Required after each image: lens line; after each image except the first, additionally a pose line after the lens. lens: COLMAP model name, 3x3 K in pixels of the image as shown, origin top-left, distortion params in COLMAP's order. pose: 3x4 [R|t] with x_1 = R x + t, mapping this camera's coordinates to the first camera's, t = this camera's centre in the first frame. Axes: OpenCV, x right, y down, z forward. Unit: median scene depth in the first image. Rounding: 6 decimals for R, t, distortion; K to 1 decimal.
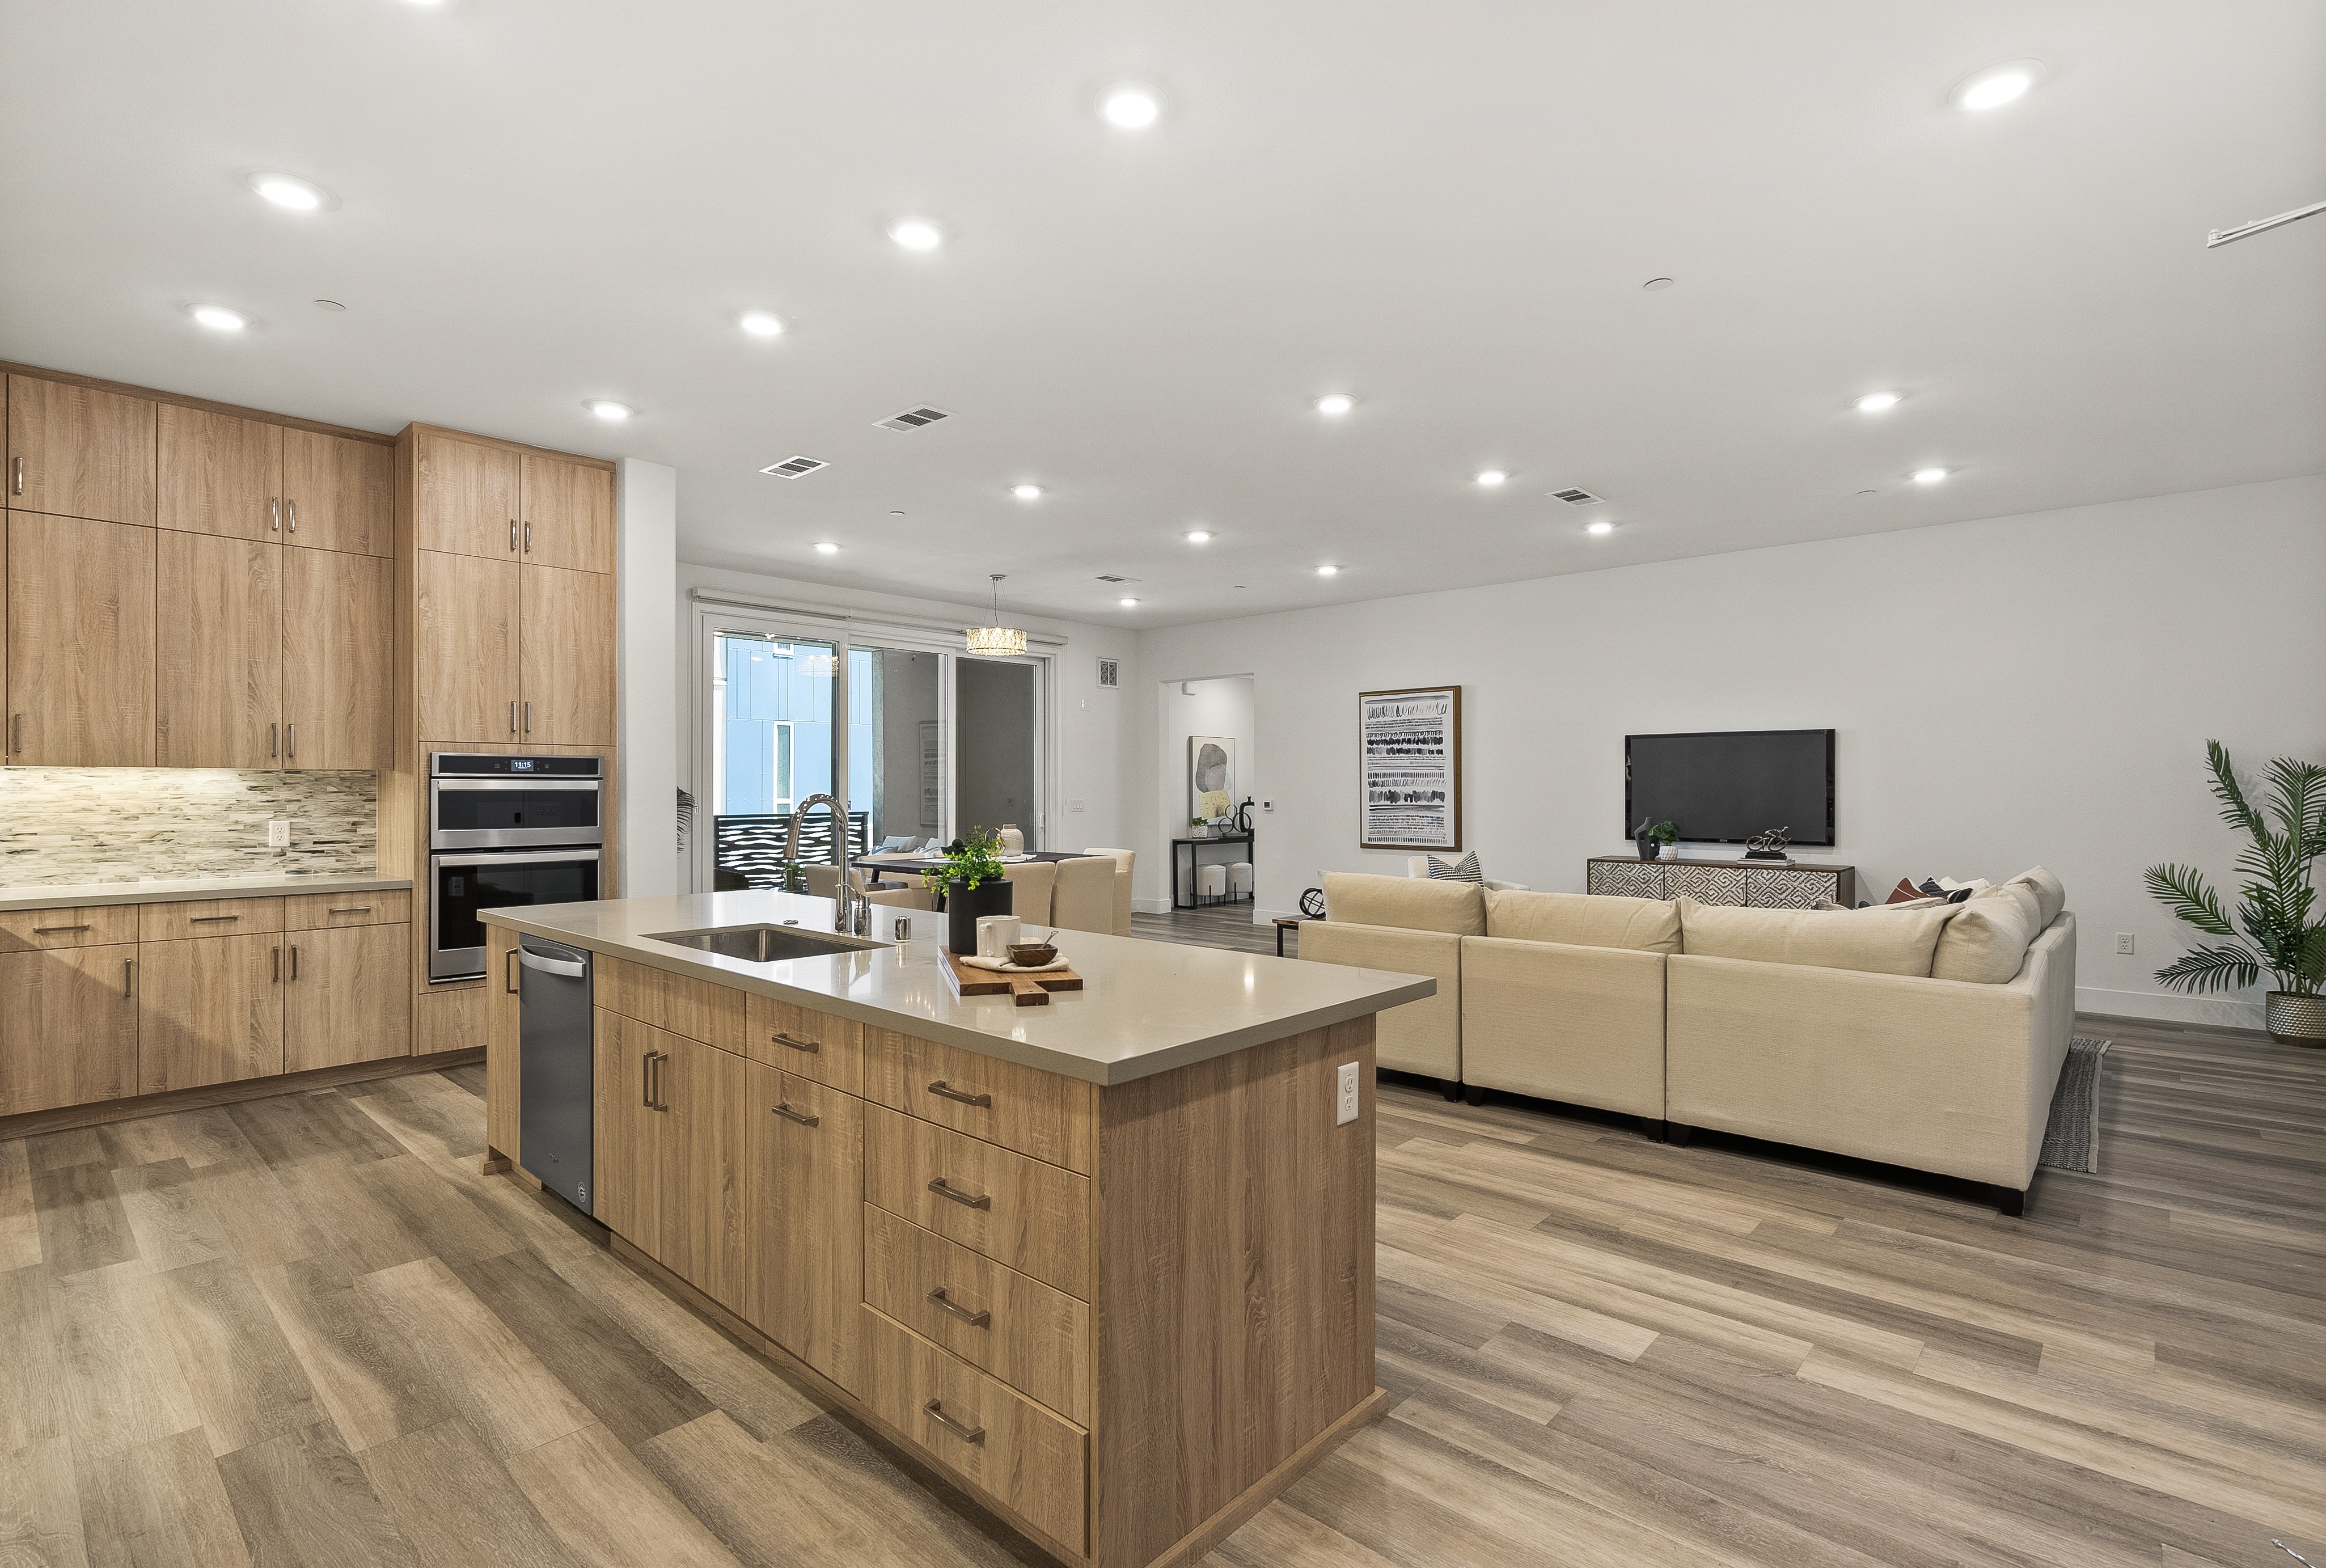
lens RADIAL K [[1090.6, 0, 1163.0], [0, 1090.6, 784.0], [0, 0, 1]] dist [0.001438, 0.000330]
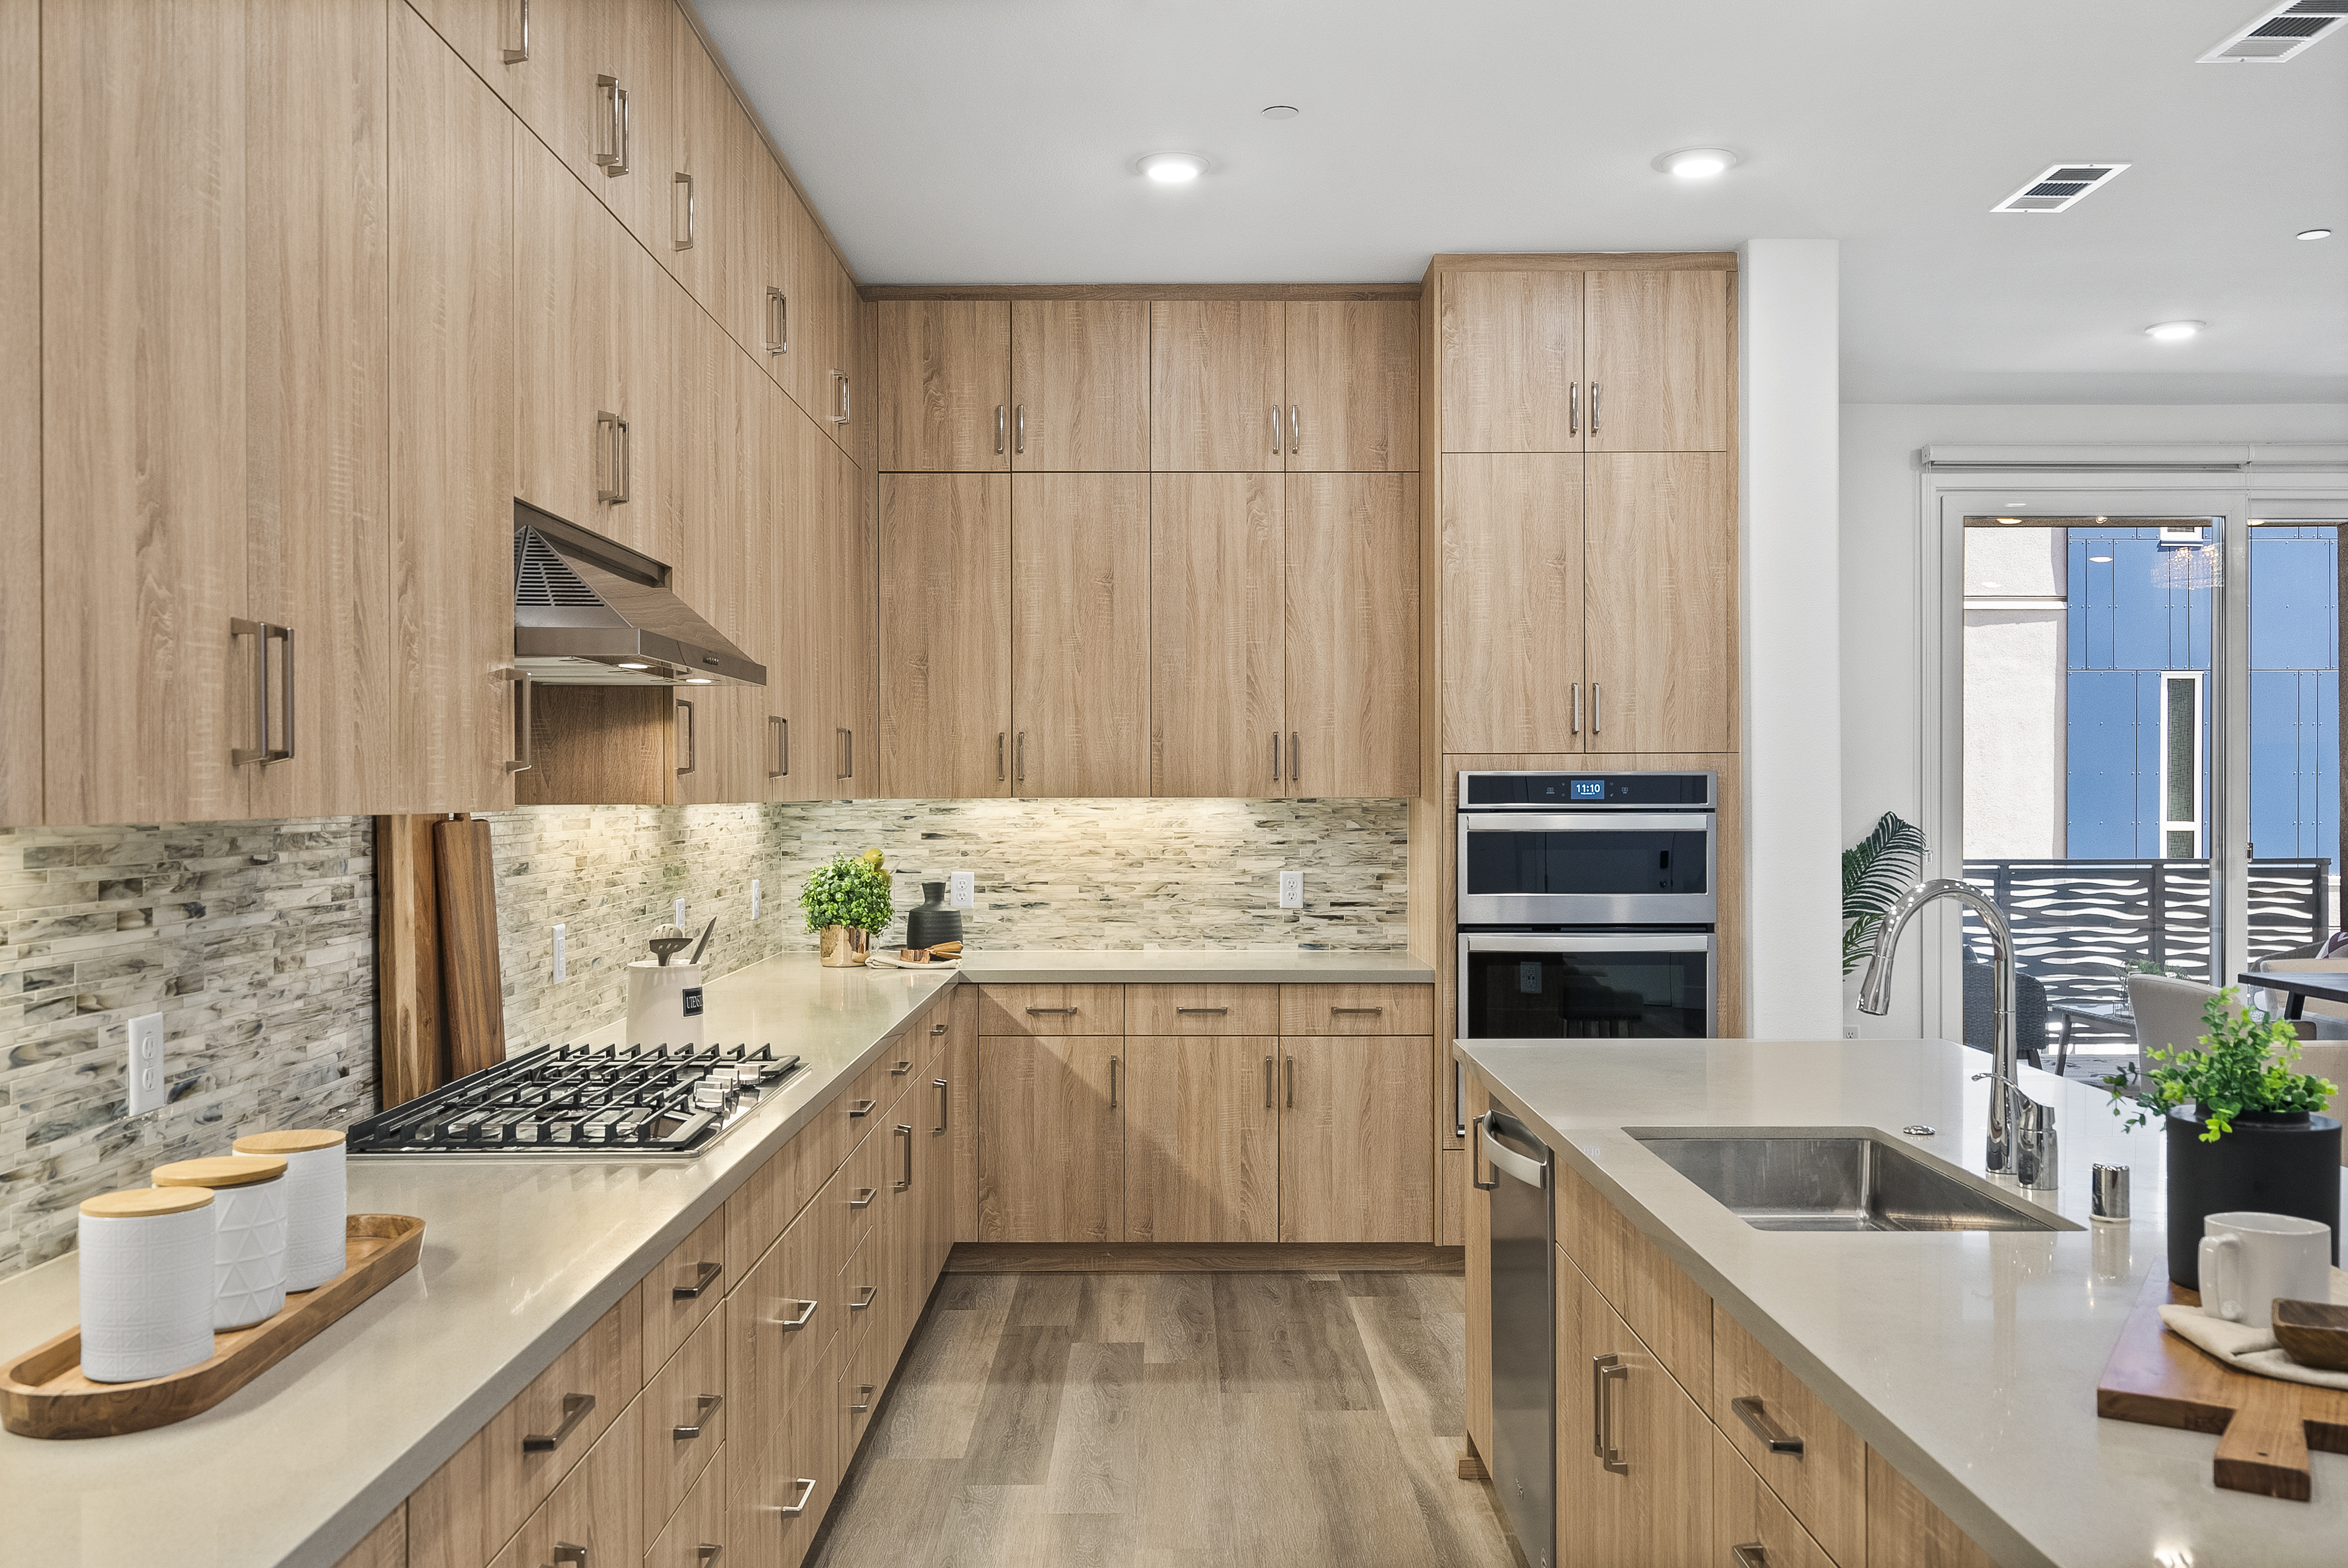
lens RADIAL K [[1962.2, 0, 1175.7], [0, 1962.2, 790.8], [0, 0, 1]] dist [0.010308, -0.001923]
pose [[0.679596, -0.001307, -0.733586, 0.057672], [0.003757, 0.999992, 0.001698, -0.021101], [0.733577, -0.003910, 0.679595, 0.109257]]
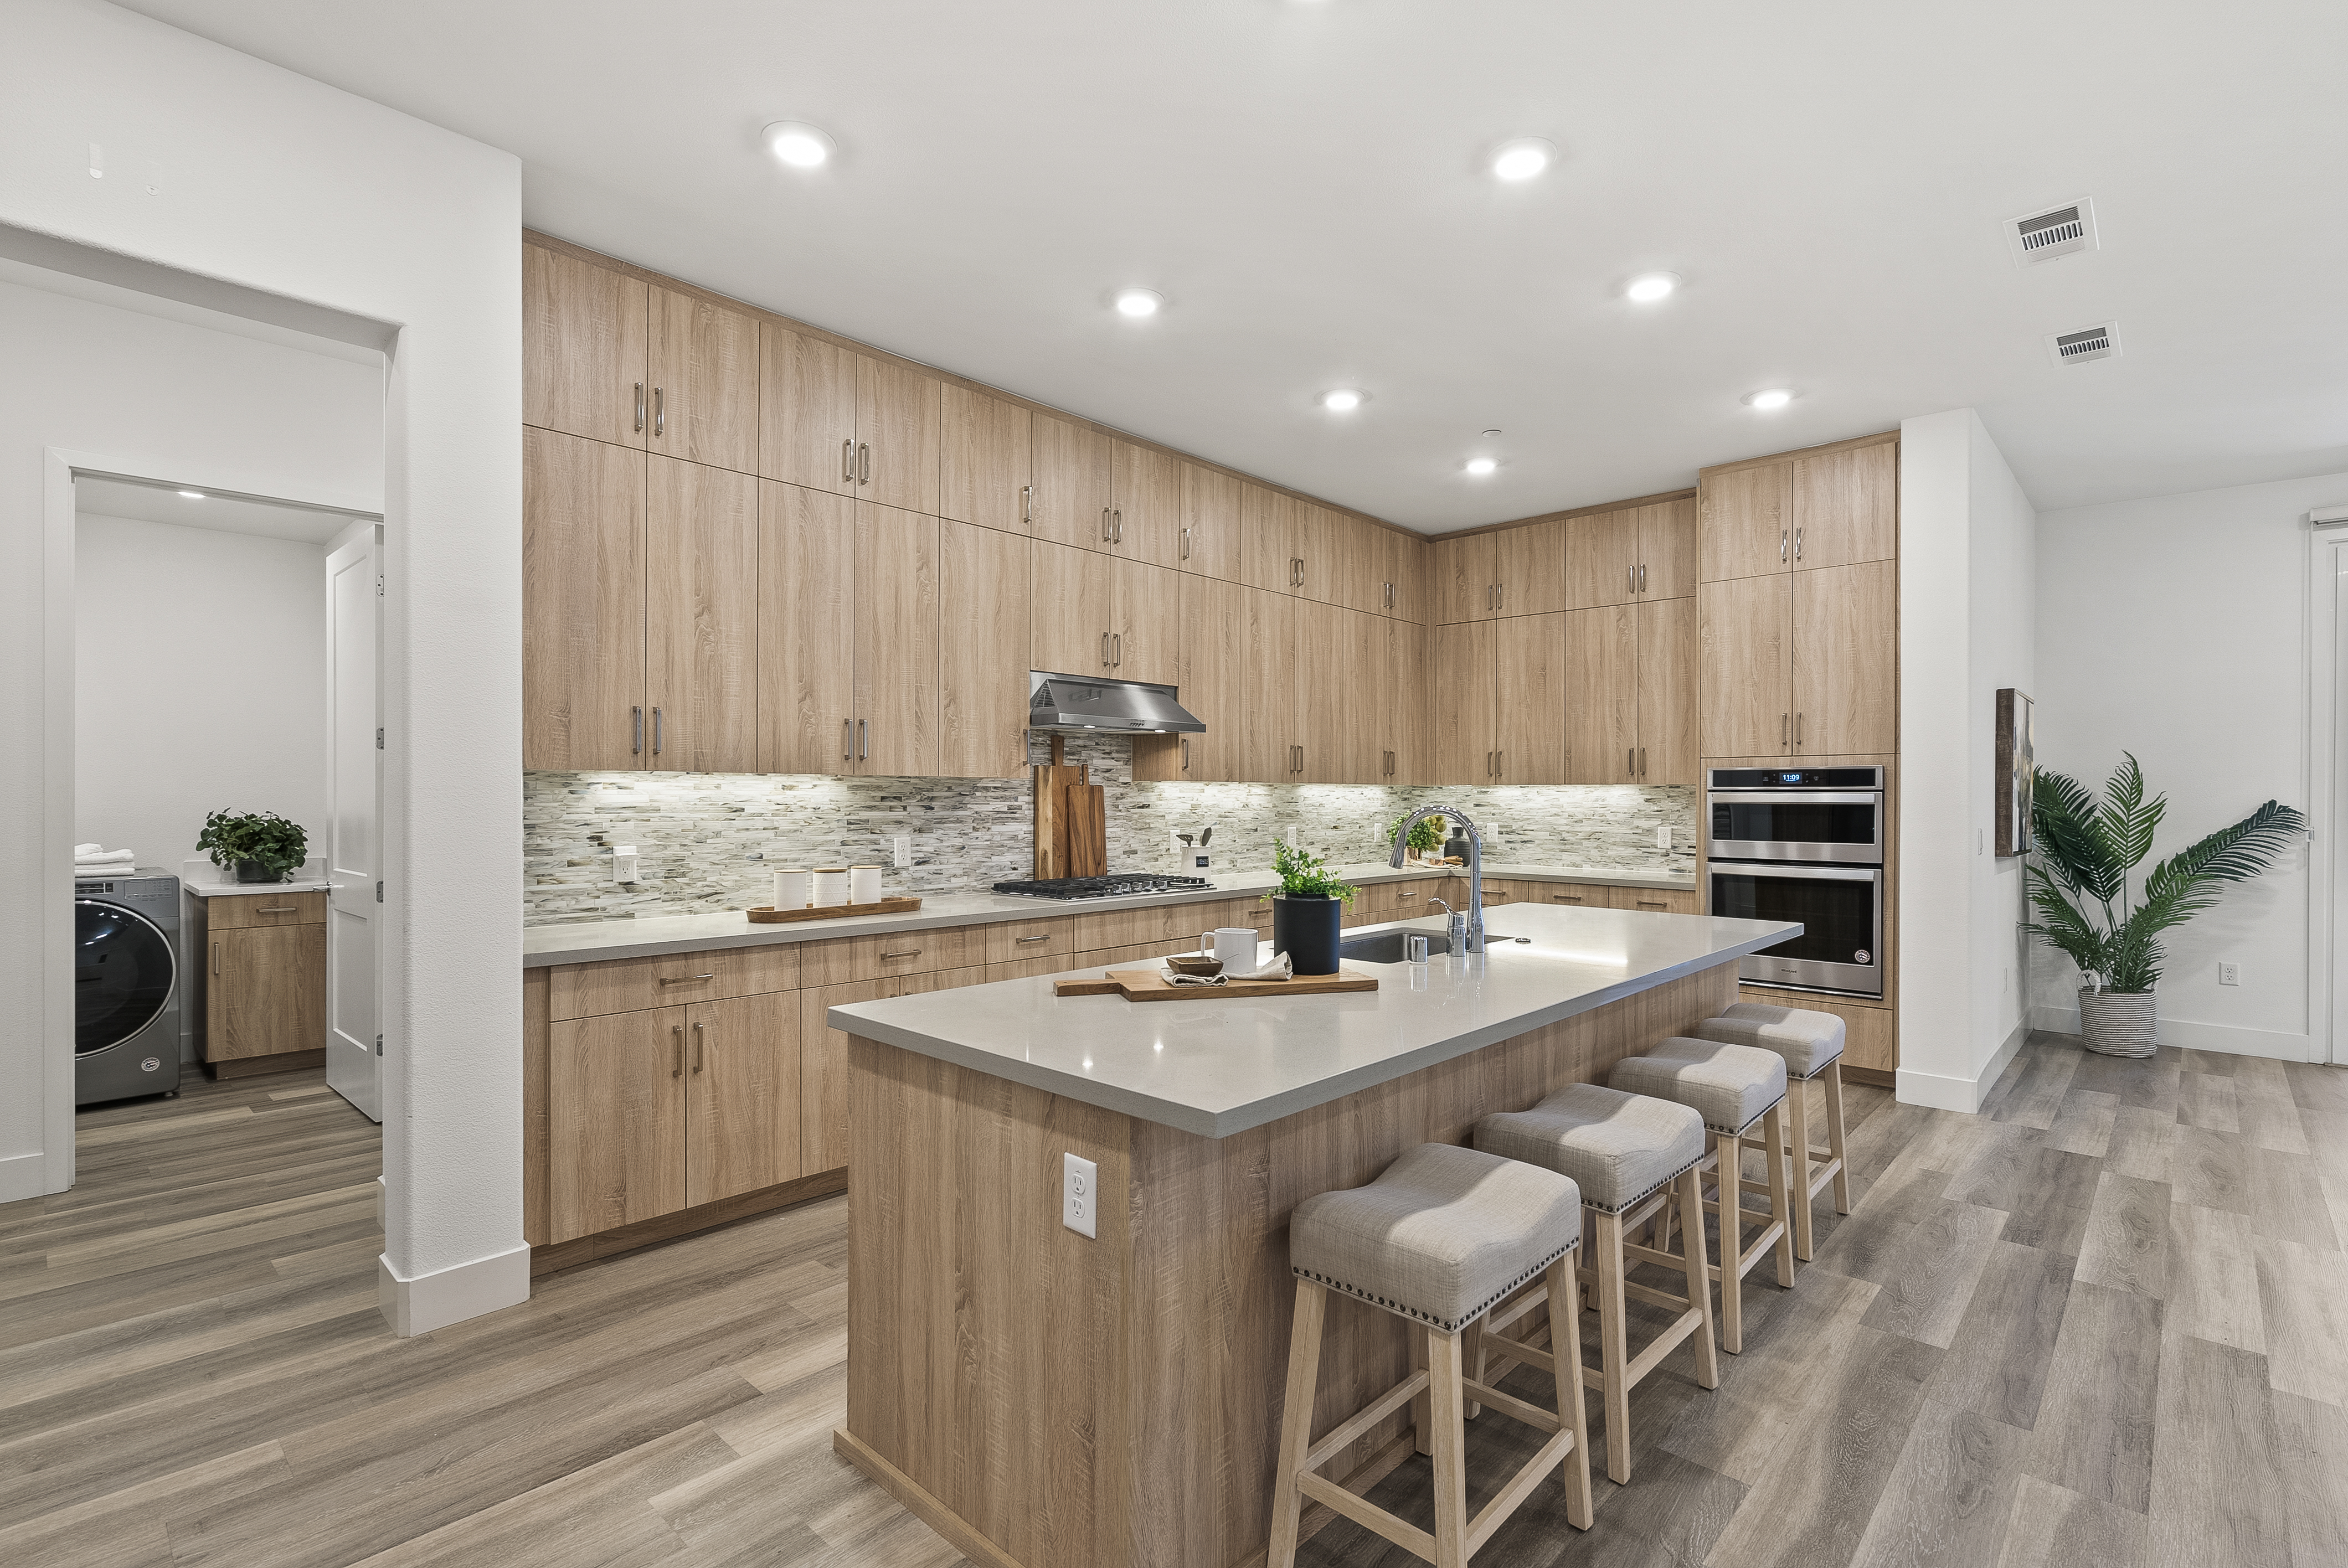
lens RADIAL K [[1092.8, 0, 1181.8], [0, 1092.8, 794.9], [0, 0, 1]] dist [-0.002435, -0.000199]
pose [[-0.008982, -0.001882, -0.999958, 0.444999], [-0.002297, 0.999996, -0.001862, 0.001354], [0.999957, 0.002280, -0.008986, 0.510698]]
